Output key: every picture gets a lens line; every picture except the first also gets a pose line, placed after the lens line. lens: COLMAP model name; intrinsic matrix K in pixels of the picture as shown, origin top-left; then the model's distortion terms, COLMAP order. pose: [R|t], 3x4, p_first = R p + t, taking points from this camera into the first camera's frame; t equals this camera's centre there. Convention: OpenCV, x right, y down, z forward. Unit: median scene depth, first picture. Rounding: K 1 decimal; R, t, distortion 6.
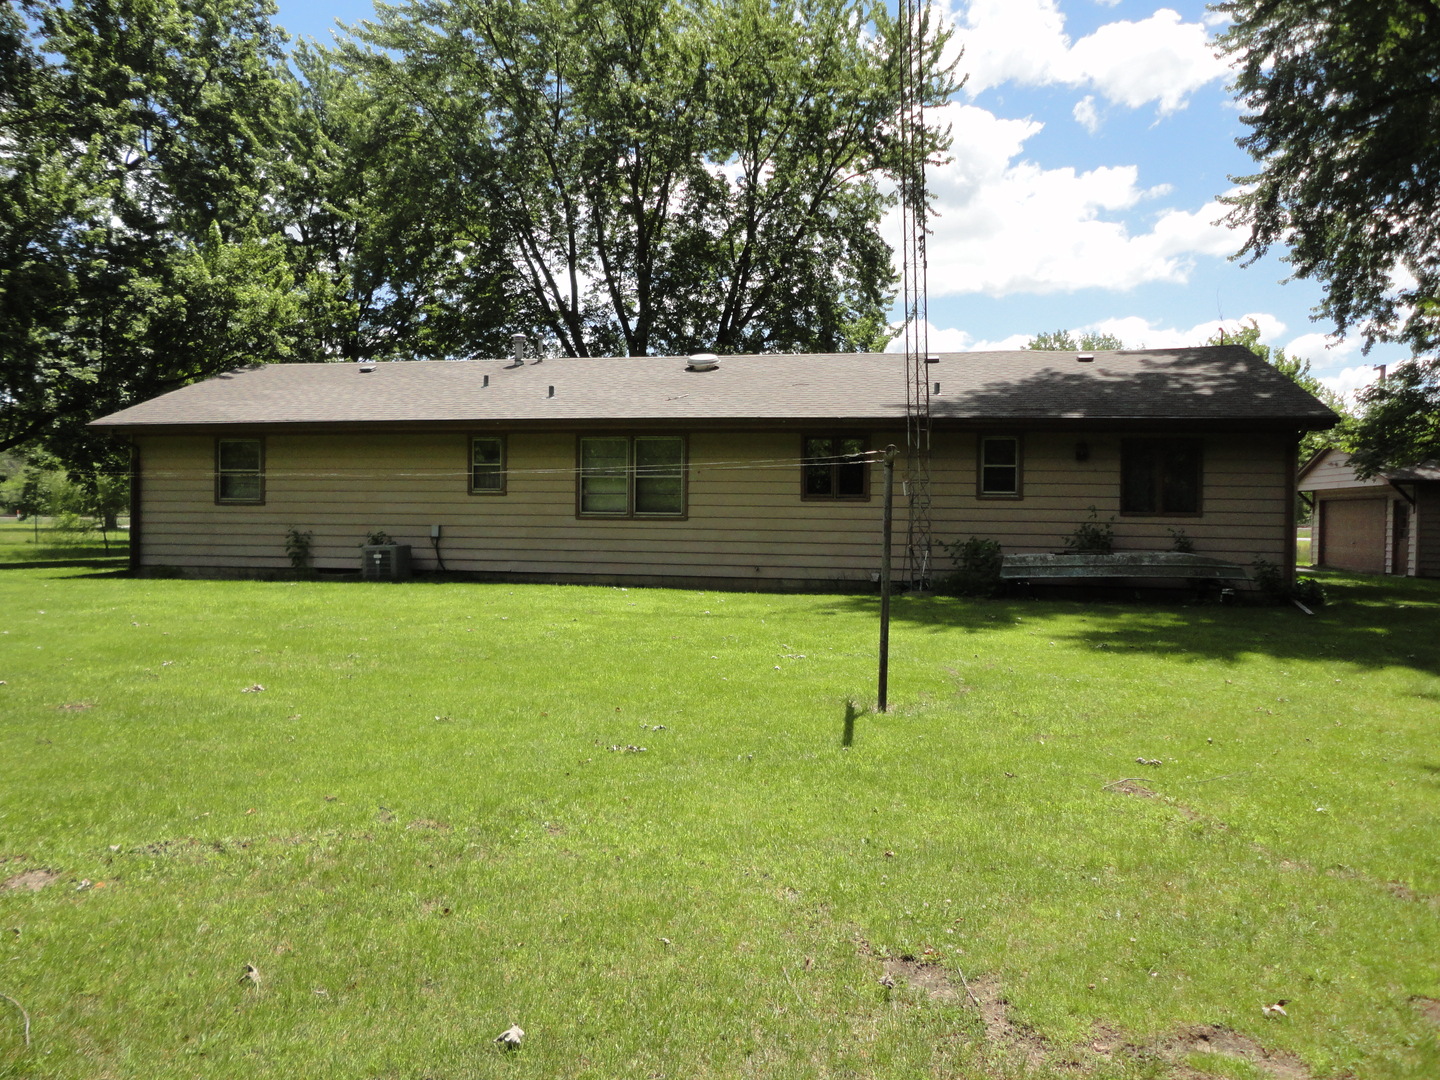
lens RADIAL K [[1038.7, 0, 716.7], [0, 1038.7, 540.1], [0, 0, 1]] dist [0.000089, -0.004769]
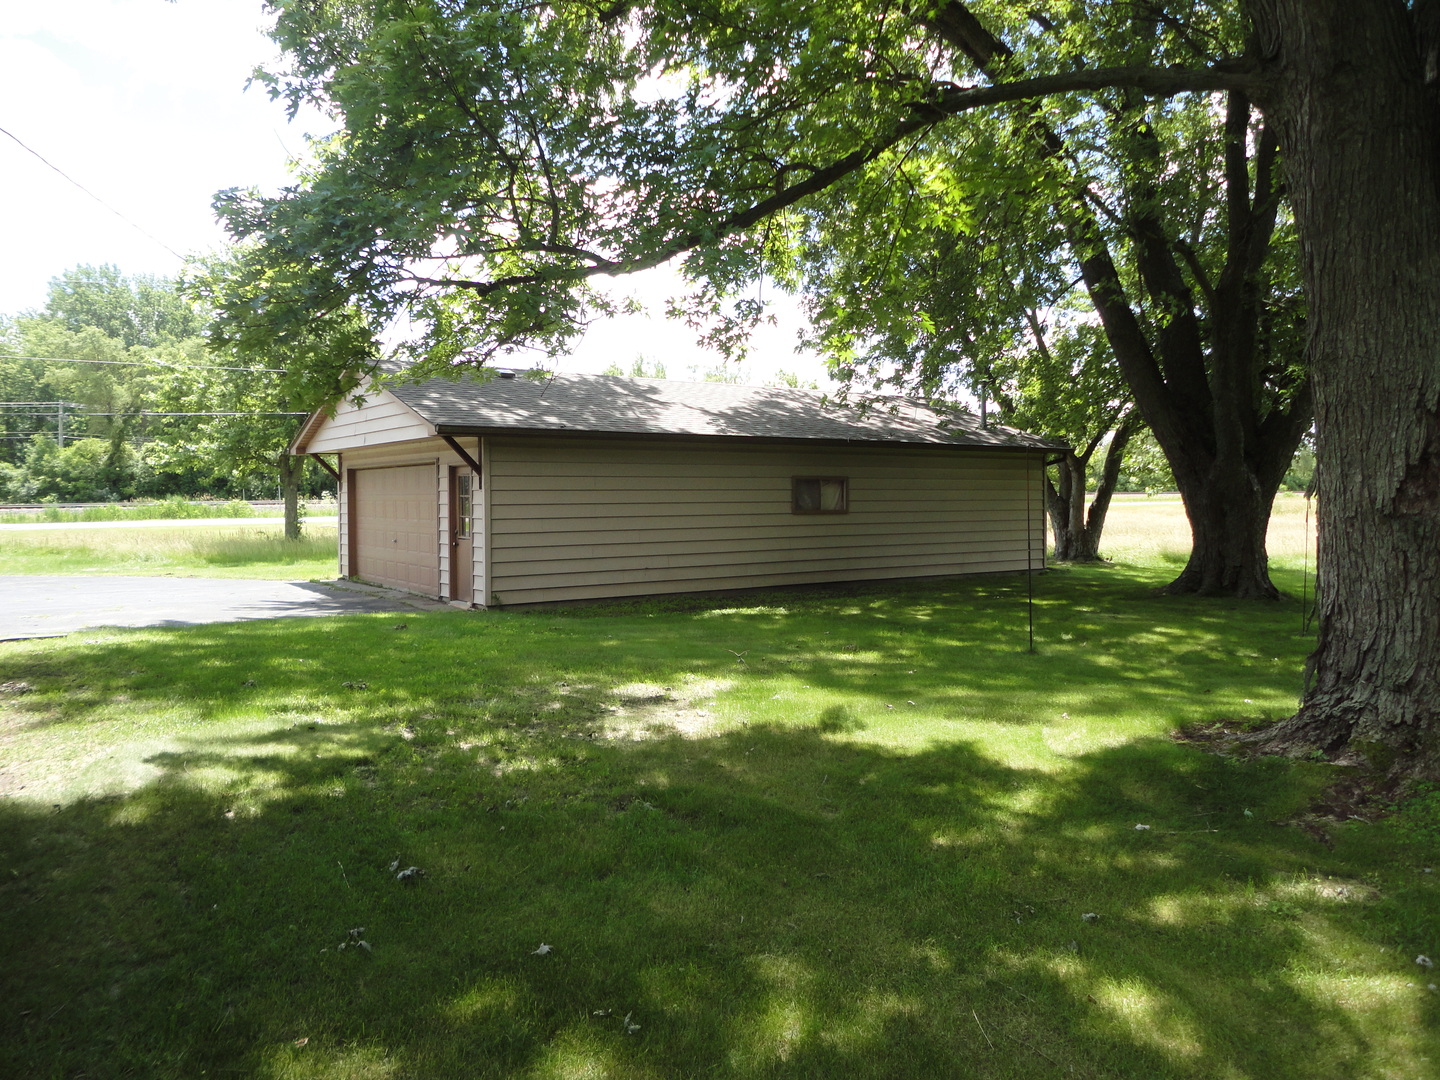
lens RADIAL K [[1038.7, 0, 718.7], [0, 1038.7, 540.3], [0, 0, 1]] dist [0.000089, -0.004769]
pose [[0.687791, -0.044811, 0.724524, 0.342265], [0.025509, 0.998968, 0.037569, -0.016257], [-0.725460, -0.007357, 0.688225, 0.504281]]
